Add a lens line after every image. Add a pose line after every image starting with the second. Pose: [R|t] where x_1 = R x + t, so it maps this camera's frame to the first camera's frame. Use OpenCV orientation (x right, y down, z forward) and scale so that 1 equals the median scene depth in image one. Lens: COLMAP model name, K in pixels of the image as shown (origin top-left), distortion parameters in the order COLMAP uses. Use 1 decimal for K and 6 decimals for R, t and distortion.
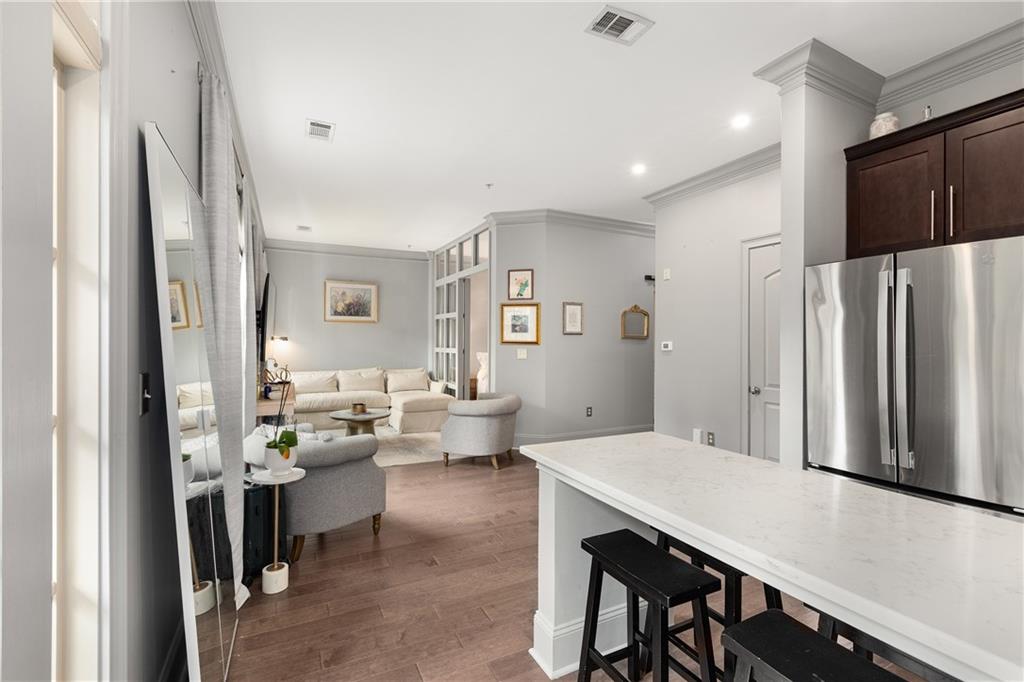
lens RADIAL K [[451.7, 0, 508.5], [0, 451.7, 339.4], [0, 0, 1]] dist [-0.001146, -0.000012]
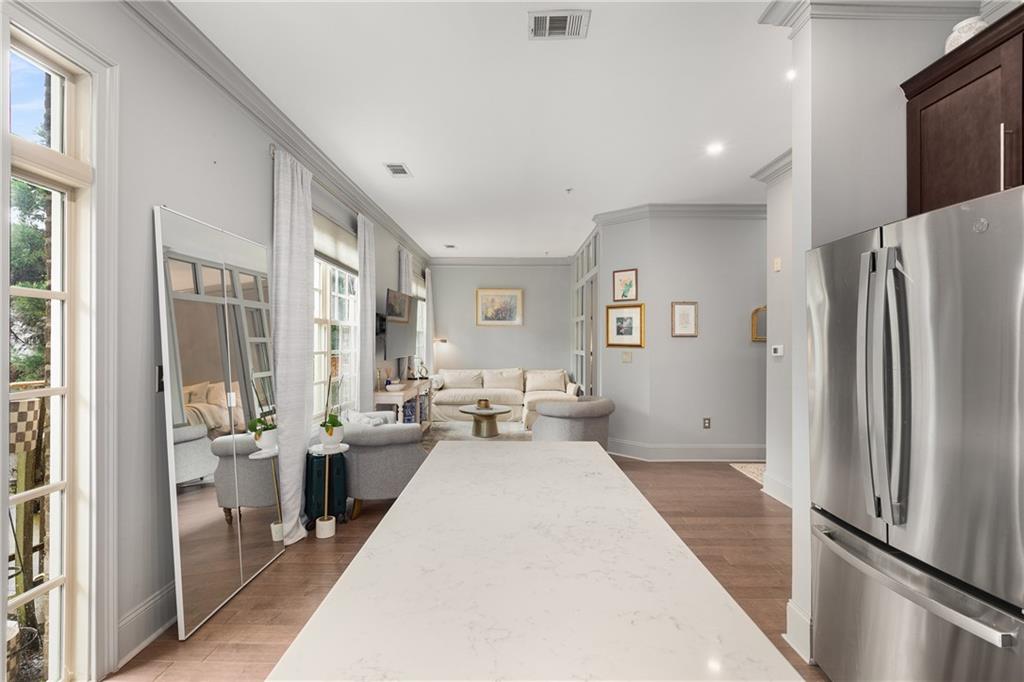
lens RADIAL K [[450.5, 0, 512.8], [0, 450.5, 339.3], [0, 0, 1]] dist [0.002219, 0.000274]
pose [[0.898081, -0.001781, -0.439826, 0.229097], [0.000166, 0.999993, -0.003711, -0.002735], [0.439830, 0.003260, 0.898075, 0.030361]]
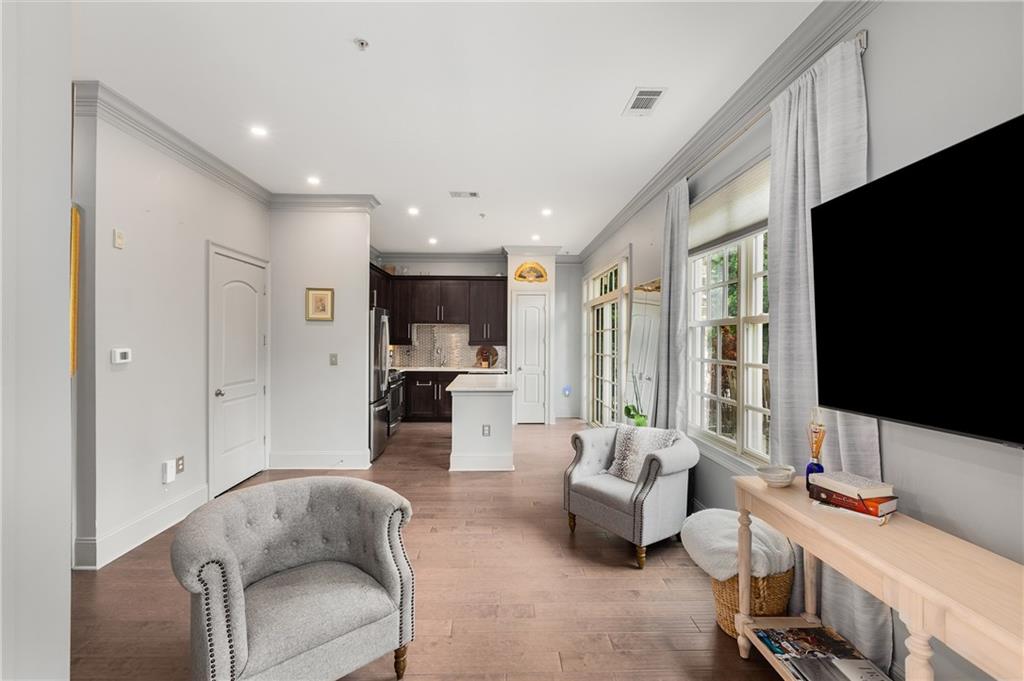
lens RADIAL K [[450.5, 0, 512.8], [0, 450.5, 338.8], [0, 0, 1]] dist [0.002219, 0.000274]
pose [[-0.913685, -0.008384, 0.406337, -0.320682], [-0.008280, 0.999964, 0.002013, -0.011862], [-0.406339, -0.001525, -0.913721, 1.105019]]
